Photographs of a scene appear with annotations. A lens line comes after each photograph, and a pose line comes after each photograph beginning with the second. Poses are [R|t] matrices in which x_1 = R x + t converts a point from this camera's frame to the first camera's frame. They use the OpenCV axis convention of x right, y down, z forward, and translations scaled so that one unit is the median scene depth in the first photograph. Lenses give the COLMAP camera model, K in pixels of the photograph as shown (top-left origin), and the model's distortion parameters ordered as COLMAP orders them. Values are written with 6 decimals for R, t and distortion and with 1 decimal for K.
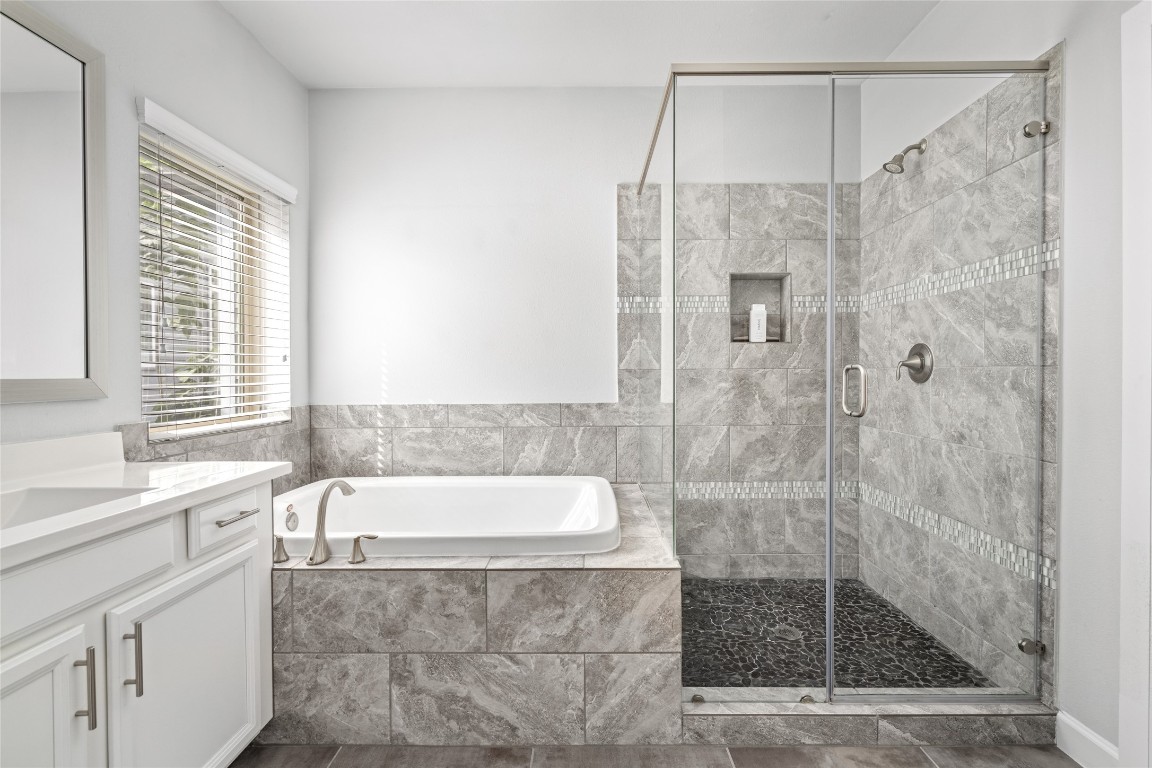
lens RADIAL K [[528.4, 0, 582.8], [0, 528.4, 378.4], [0, 0, 1]] dist [-0.005601, 0.001242]
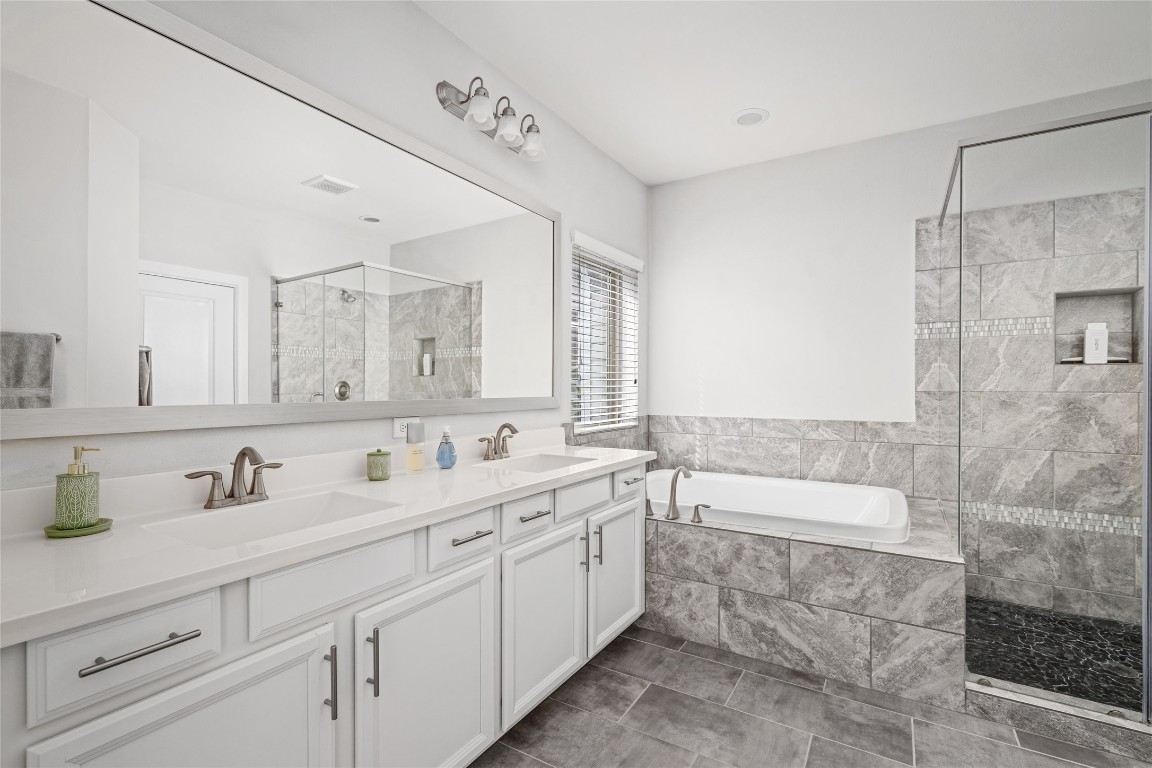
lens RADIAL K [[528.4, 0, 568.2], [0, 528.4, 386.3], [0, 0, 1]] dist [-0.005601, 0.001242]
pose [[0.852092, 0.005369, -0.523365, 0.028687], [-0.009732, 0.999937, -0.005587, -0.016191], [0.523302, 0.009854, 0.852091, -0.315758]]
